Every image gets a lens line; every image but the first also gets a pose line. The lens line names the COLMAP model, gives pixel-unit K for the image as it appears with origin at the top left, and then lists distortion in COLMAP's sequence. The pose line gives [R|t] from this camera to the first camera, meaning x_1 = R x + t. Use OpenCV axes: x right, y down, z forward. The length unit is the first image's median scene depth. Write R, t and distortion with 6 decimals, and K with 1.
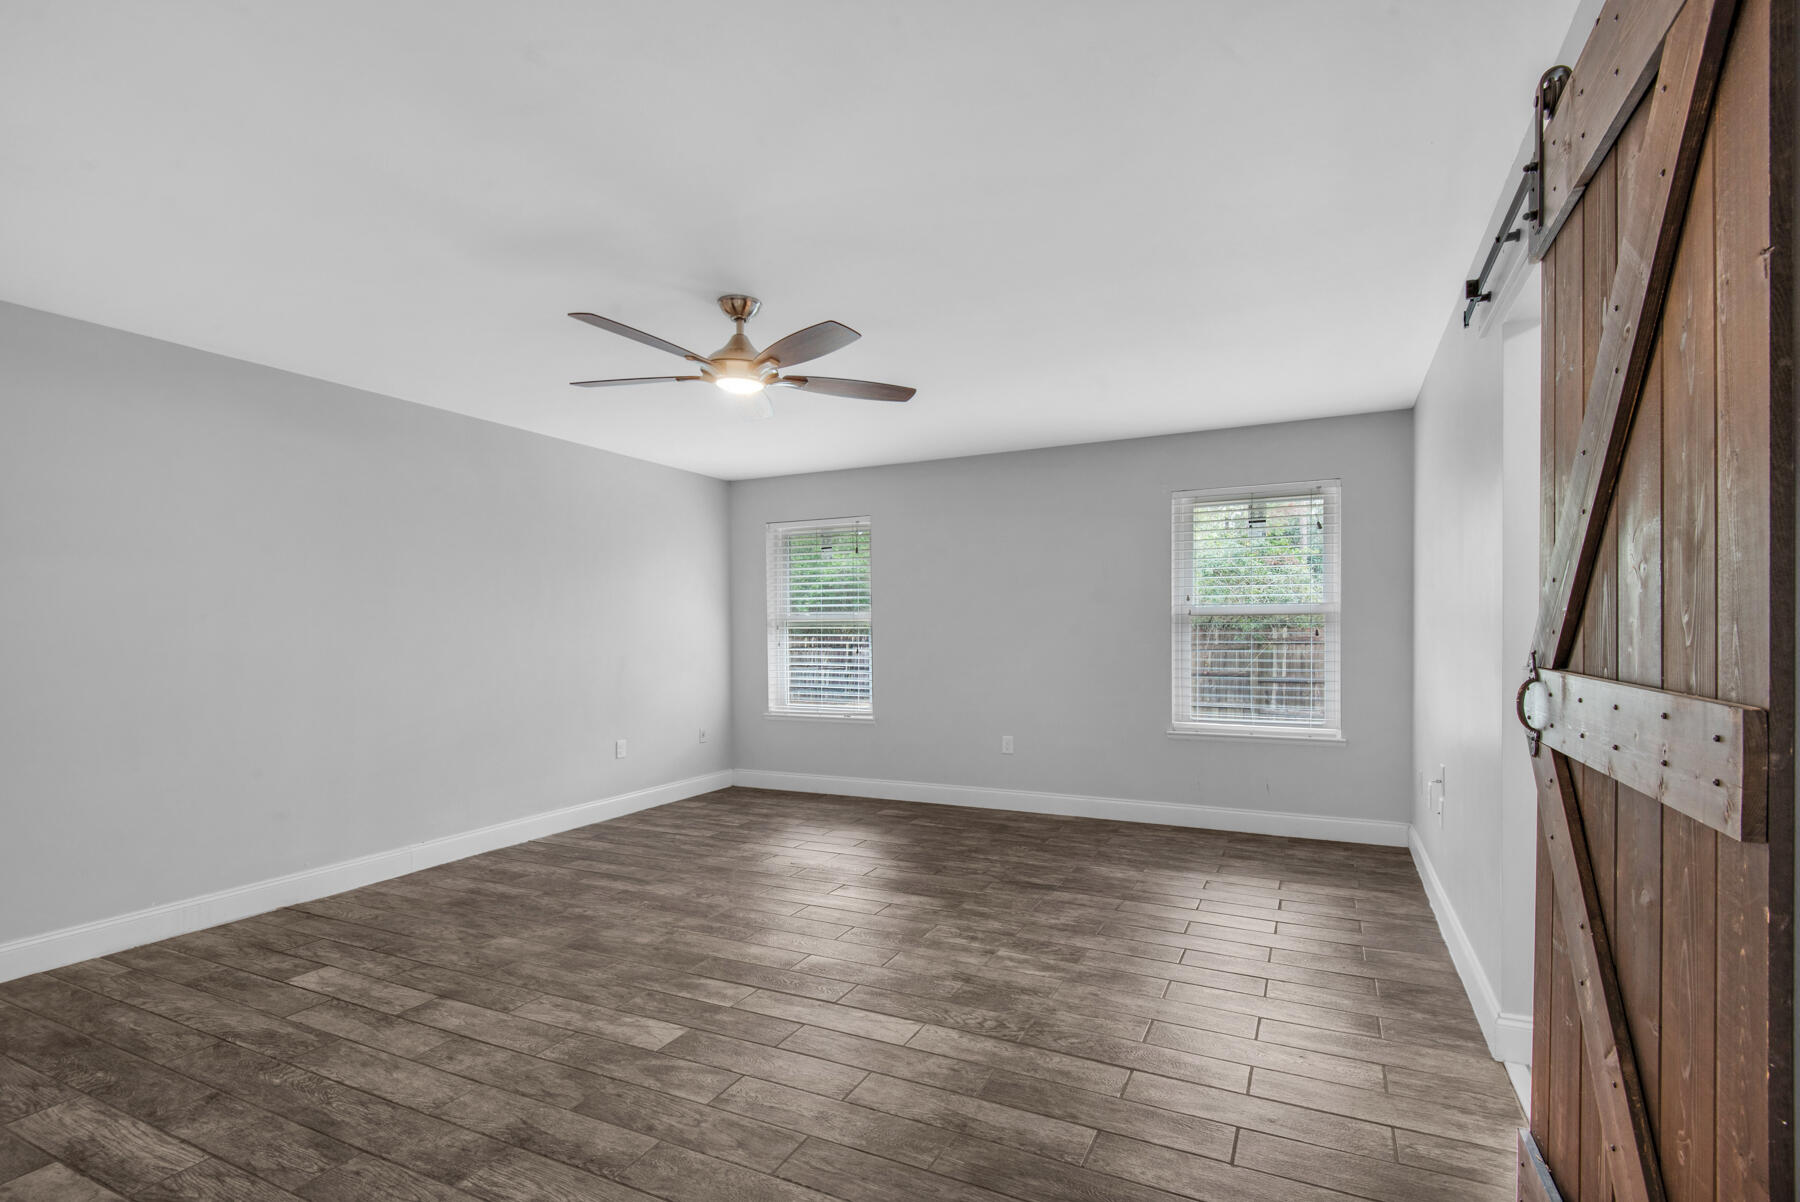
lens RADIAL K [[809.8, 0, 894.5], [0, 809.8, 609.2], [0, 0, 1]] dist [0.018368, -0.012541]
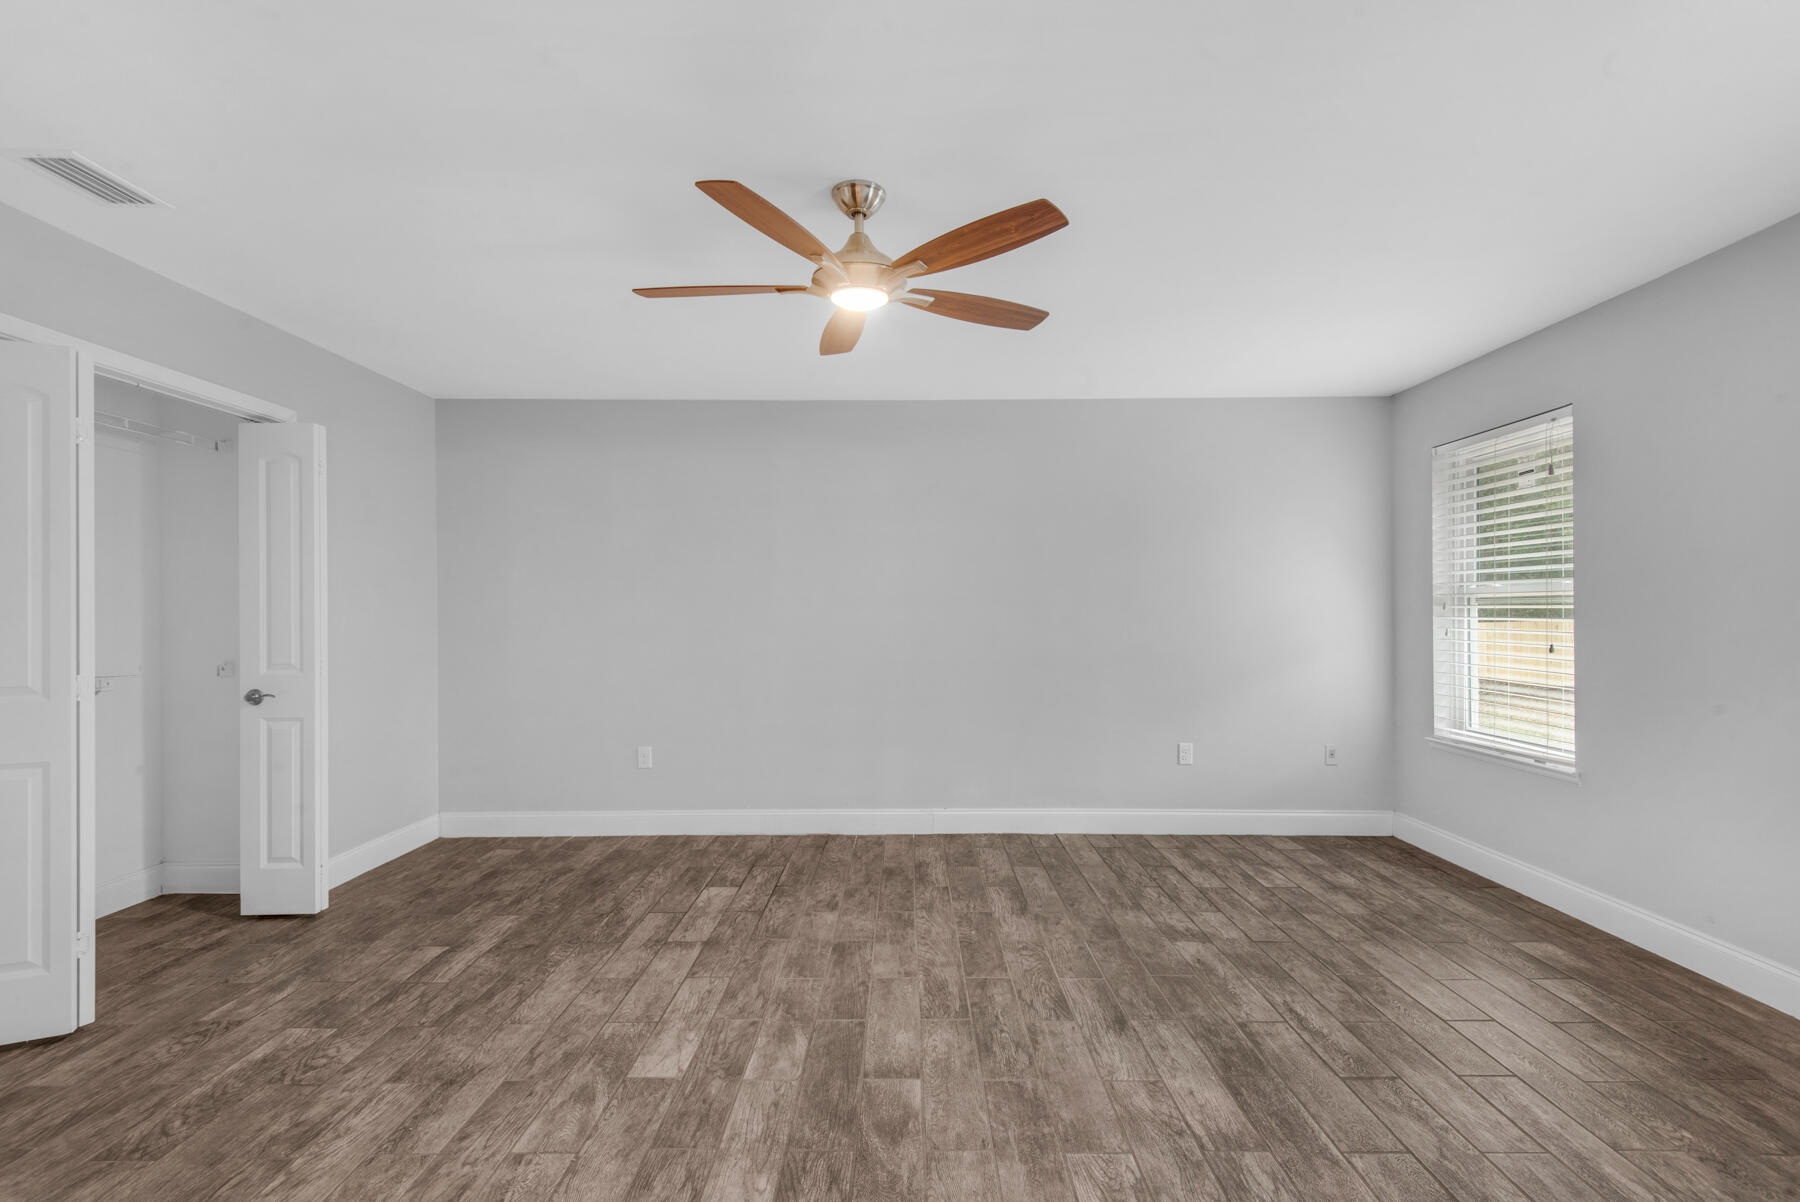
lens RADIAL K [[834.4, 0, 908.9], [0, 834.4, 608.3], [0, 0, 1]] dist [0.043414, -0.027055]
pose [[0.461480, 0.004957, -0.887137, 0.451172], [0.022312, 0.999603, 0.017192, 0.005095], [0.886870, -0.027727, 0.461187, 0.559546]]
